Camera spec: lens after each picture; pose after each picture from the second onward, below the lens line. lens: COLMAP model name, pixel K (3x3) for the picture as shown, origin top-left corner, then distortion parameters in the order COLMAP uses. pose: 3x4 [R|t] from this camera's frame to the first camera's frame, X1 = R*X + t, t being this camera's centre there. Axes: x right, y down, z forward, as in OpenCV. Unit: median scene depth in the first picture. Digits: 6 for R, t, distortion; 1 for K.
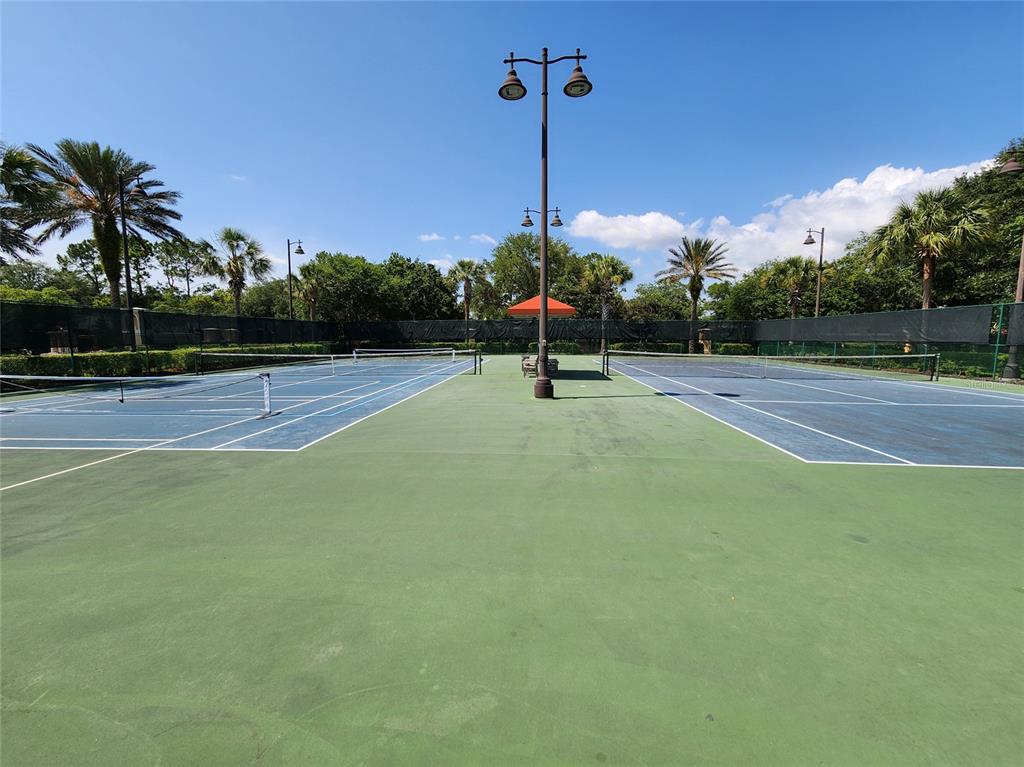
lens RADIAL K [[415.8, 0, 510.1], [0, 415.8, 381.9], [0, 0, 1]] dist [-0.002981, 0.000310]
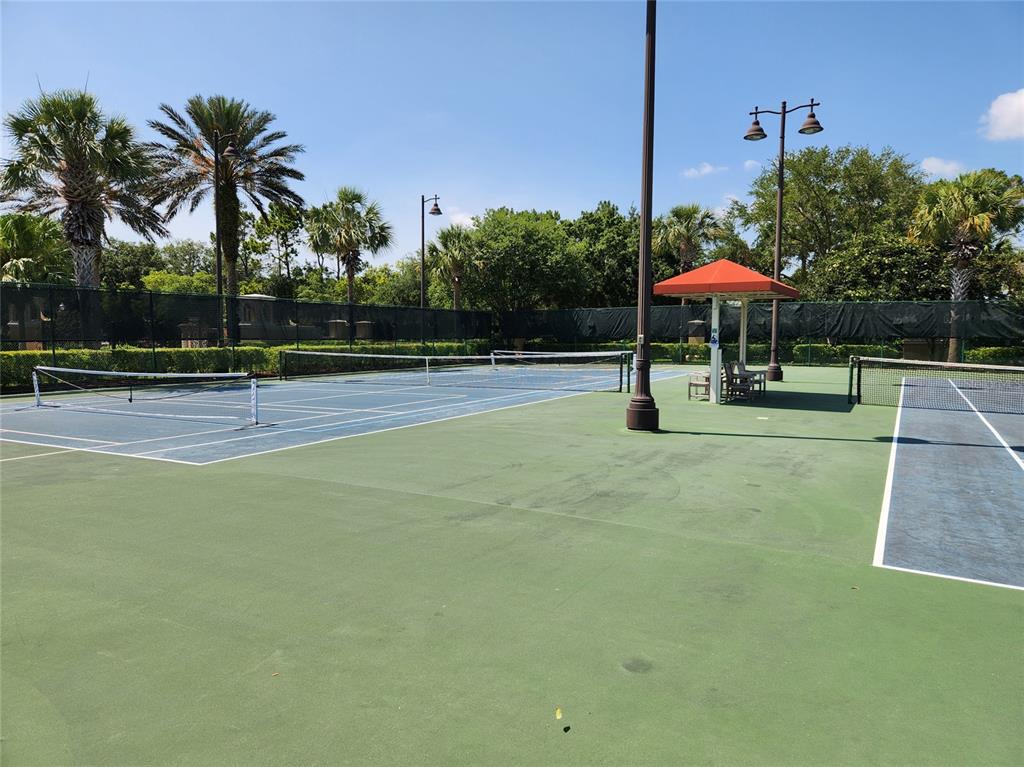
lens RADIAL K [[685.7, 0, 514.1], [0, 685.7, 388.2], [0, 0, 1]] dist [0.042783, -0.004644]
pose [[0.908588, 0.038256, -0.415937, 0.124610], [-0.051085, 0.998499, -0.019756, 0.002787], [0.414557, 0.039198, 0.909179, 0.005794]]
